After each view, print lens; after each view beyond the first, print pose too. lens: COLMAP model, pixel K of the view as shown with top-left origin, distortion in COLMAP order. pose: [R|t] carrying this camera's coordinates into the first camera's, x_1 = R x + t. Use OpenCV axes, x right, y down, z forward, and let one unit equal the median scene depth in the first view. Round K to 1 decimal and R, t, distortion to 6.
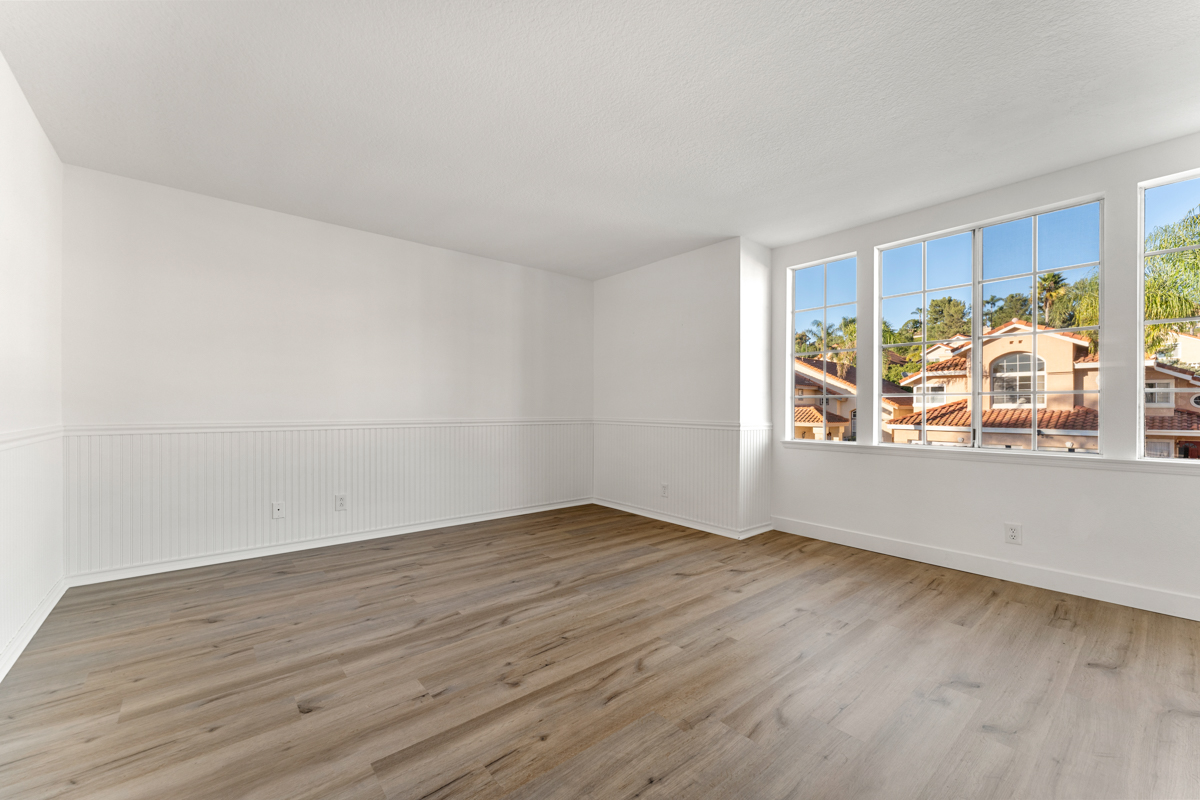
lens RADIAL K [[485.4, 0, 598.5], [0, 485.4, 404.4], [0, 0, 1]] dist [0.000204, 0.000591]
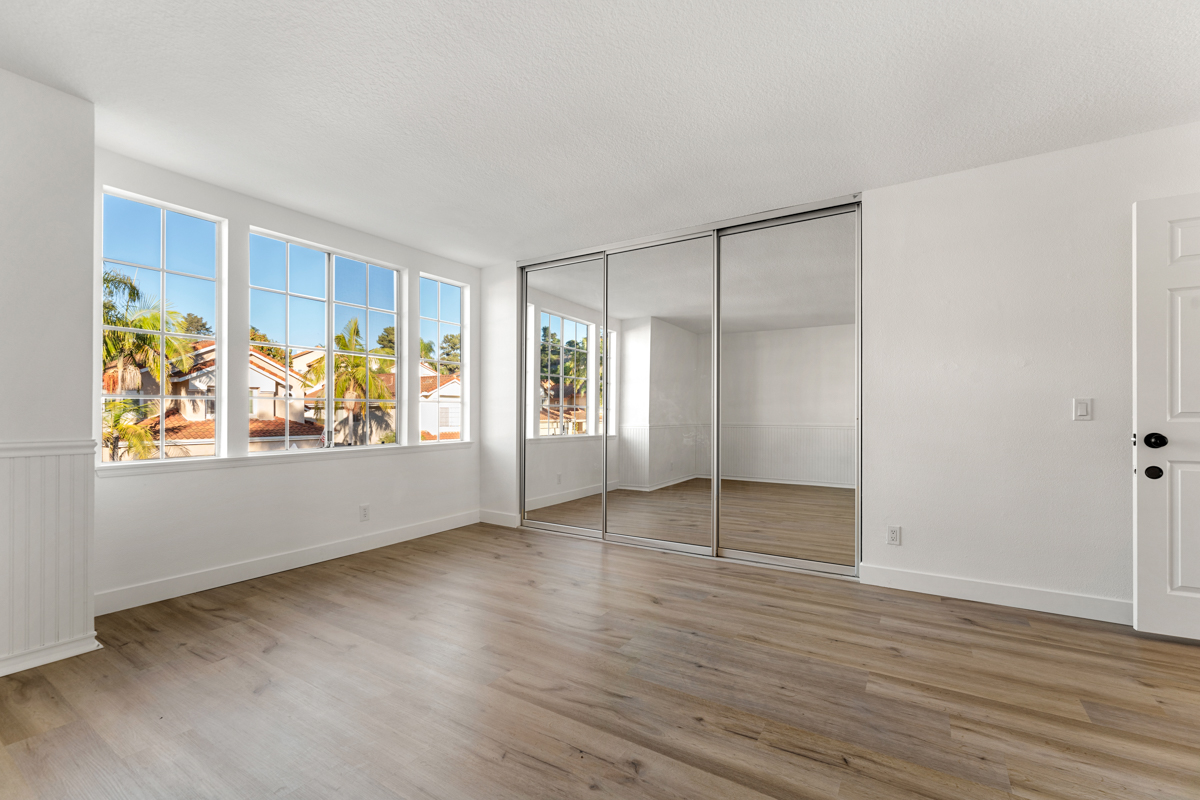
lens RADIAL K [[509.7, 0, 599.3], [0, 509.7, 416.6], [0, 0, 1]] dist [0.000071, -0.001888]
pose [[-0.310529, -0.009288, 0.950519, -0.571527], [-0.007231, 0.999946, 0.007409, 0.000196], [-0.950537, -0.004573, -0.310579, 0.798656]]
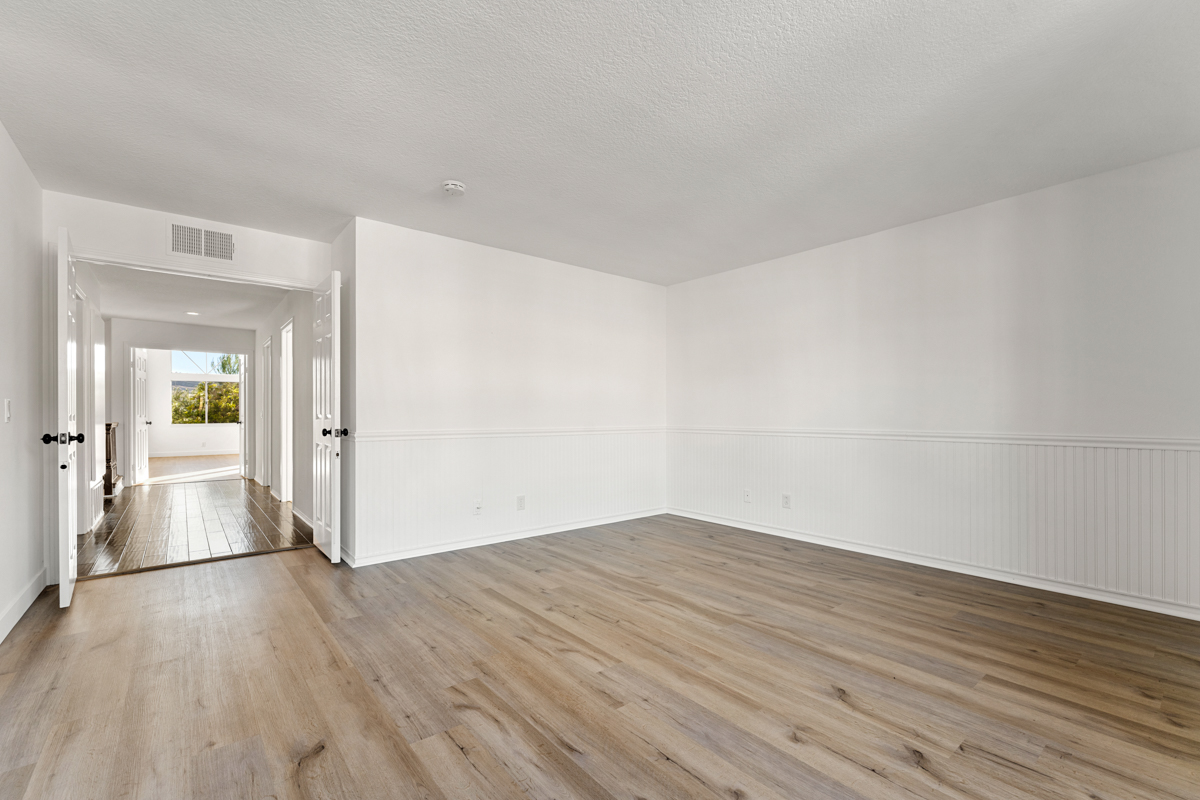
lens RADIAL K [[509.7, 0, 599.3], [0, 509.7, 400.0], [0, 0, 1]] dist [0.000071, -0.001888]
pose [[-0.009513, -0.031411, -0.999461, 0.823454], [0.006020, 0.999487, -0.031469, 0.001751], [0.999937, -0.006316, -0.009319, 0.706714]]
